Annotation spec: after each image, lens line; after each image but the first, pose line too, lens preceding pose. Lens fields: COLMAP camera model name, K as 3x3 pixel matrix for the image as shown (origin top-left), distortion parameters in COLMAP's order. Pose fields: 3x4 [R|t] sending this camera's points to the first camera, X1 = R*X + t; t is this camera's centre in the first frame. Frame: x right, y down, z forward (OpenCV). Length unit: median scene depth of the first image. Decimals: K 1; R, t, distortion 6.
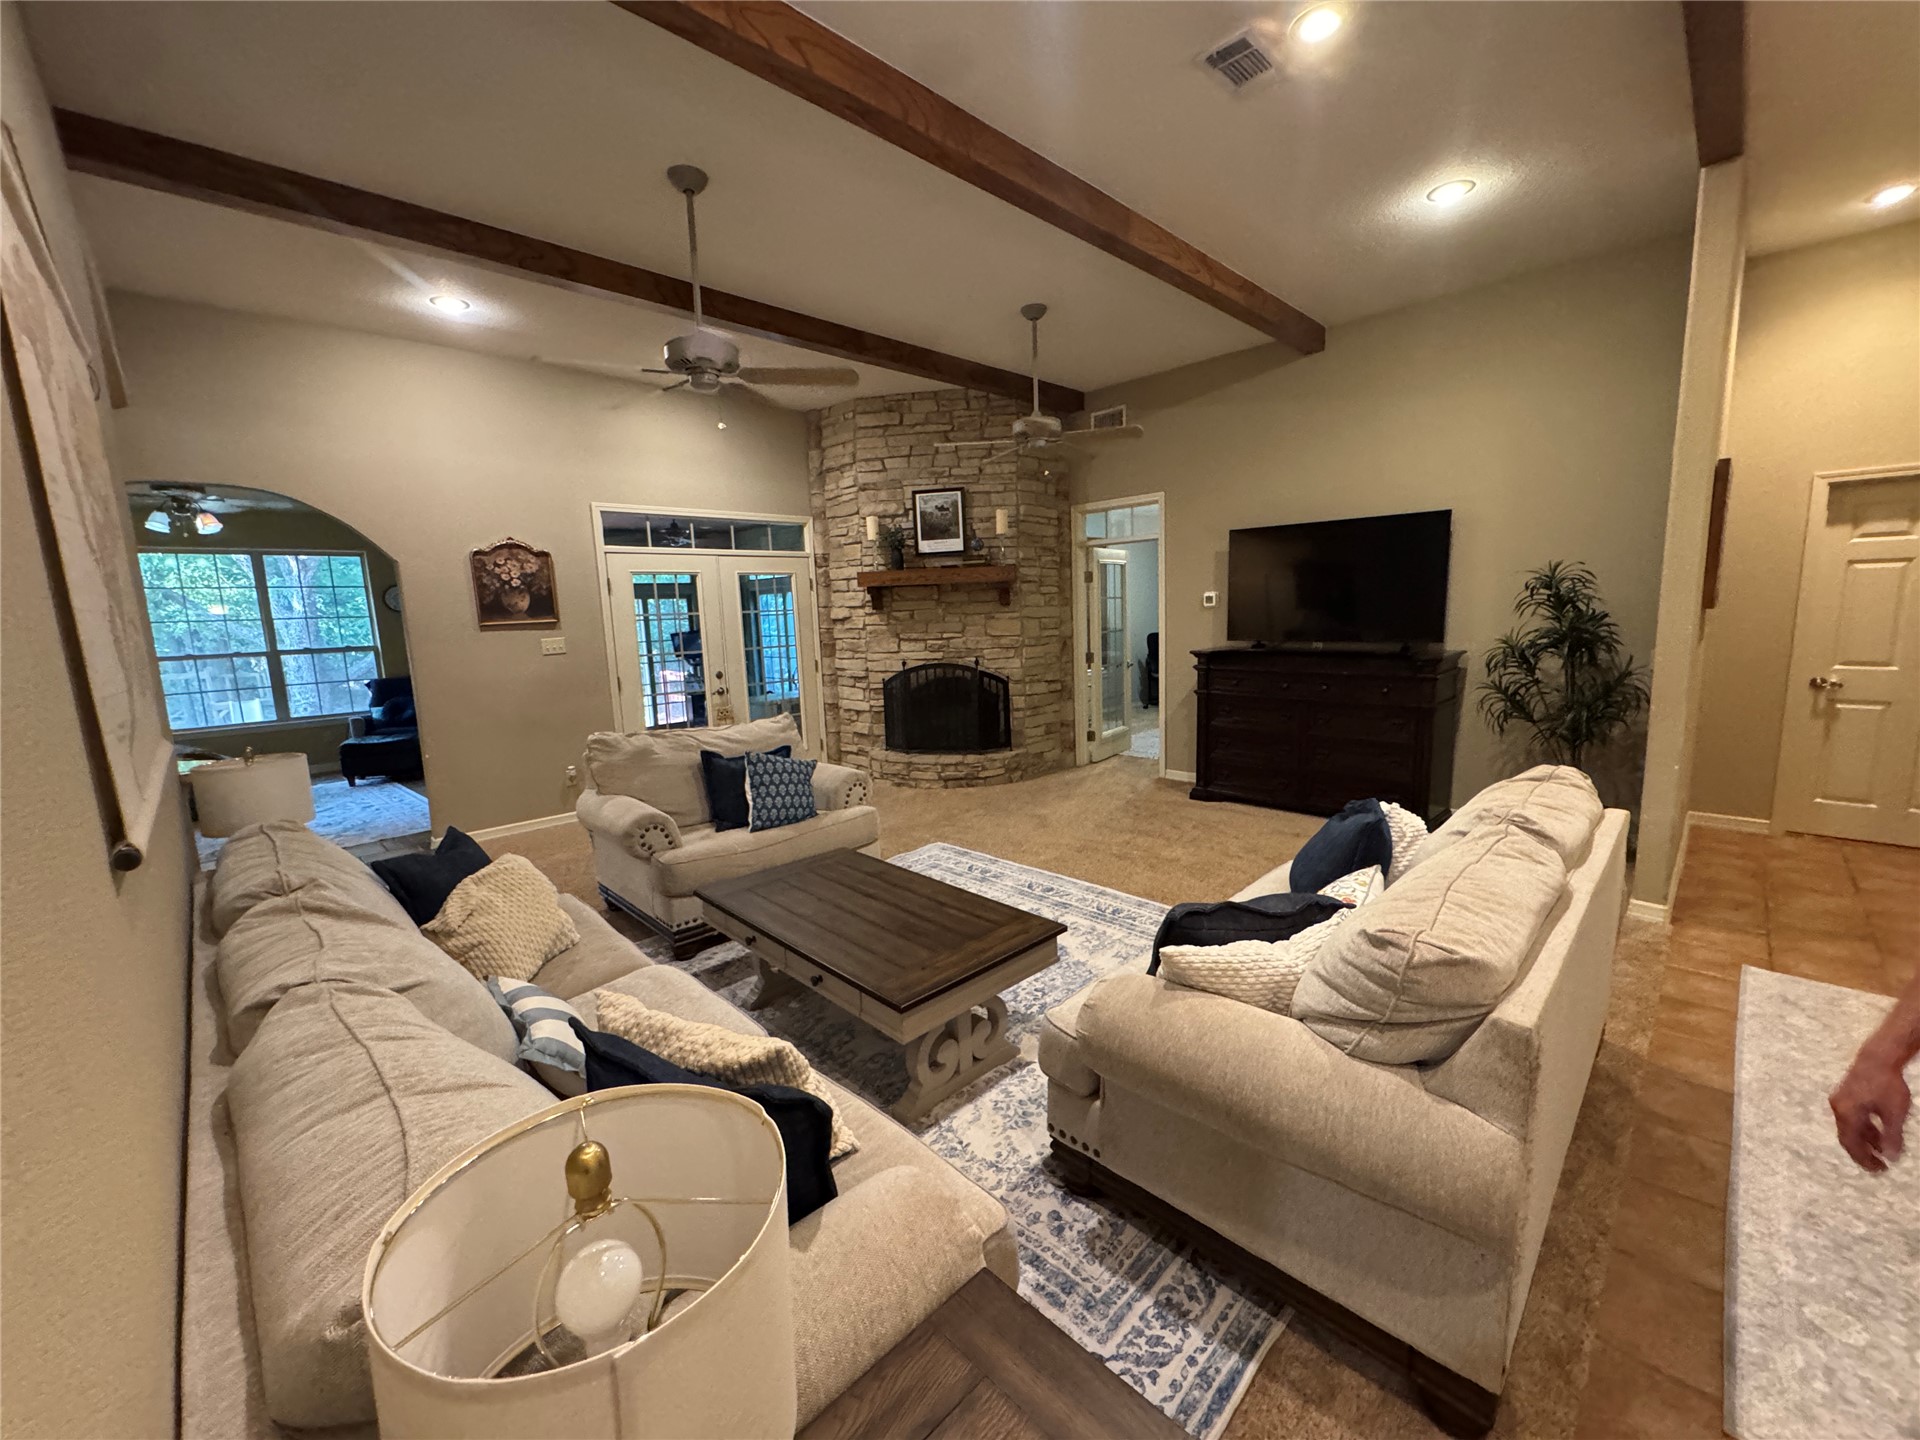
lens RADIAL K [[770.9, 0, 960.0], [0, 770.9, 720.0], [0, 0, 1]] dist [0.000451, 0.000063]
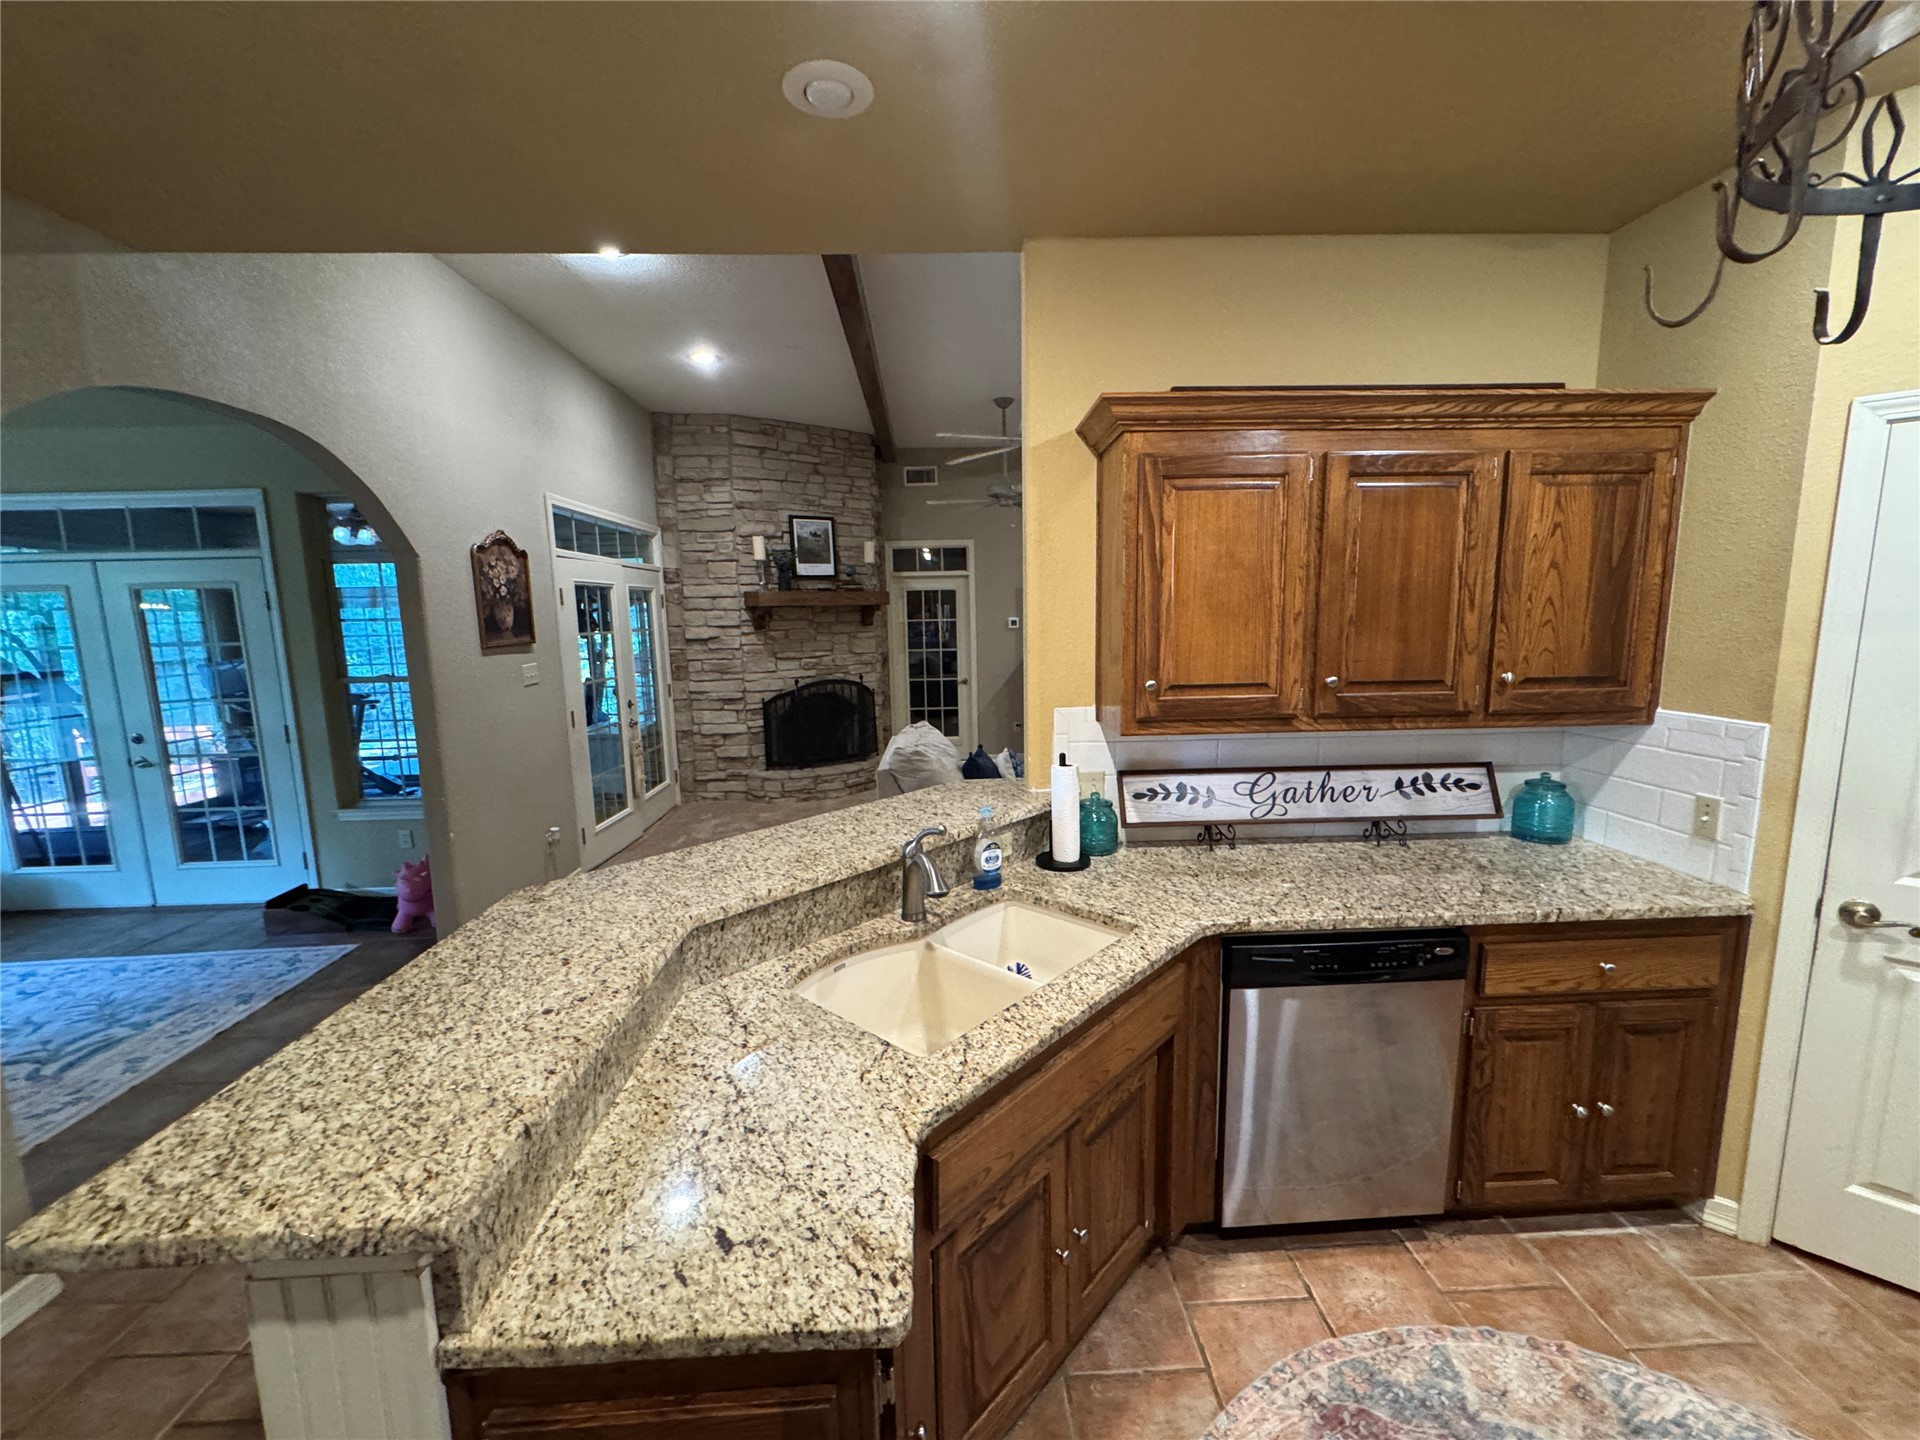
lens RADIAL K [[770.9, 0, 960.0], [0, 770.9, 720.0], [0, 0, 1]] dist [0.000451, 0.000063]
pose [[0.678986, -0.081308, 0.729635, -0.673152], [0.102466, 0.994616, 0.015484, -0.015846], [-0.726966, 0.064250, 0.683661, 0.141287]]
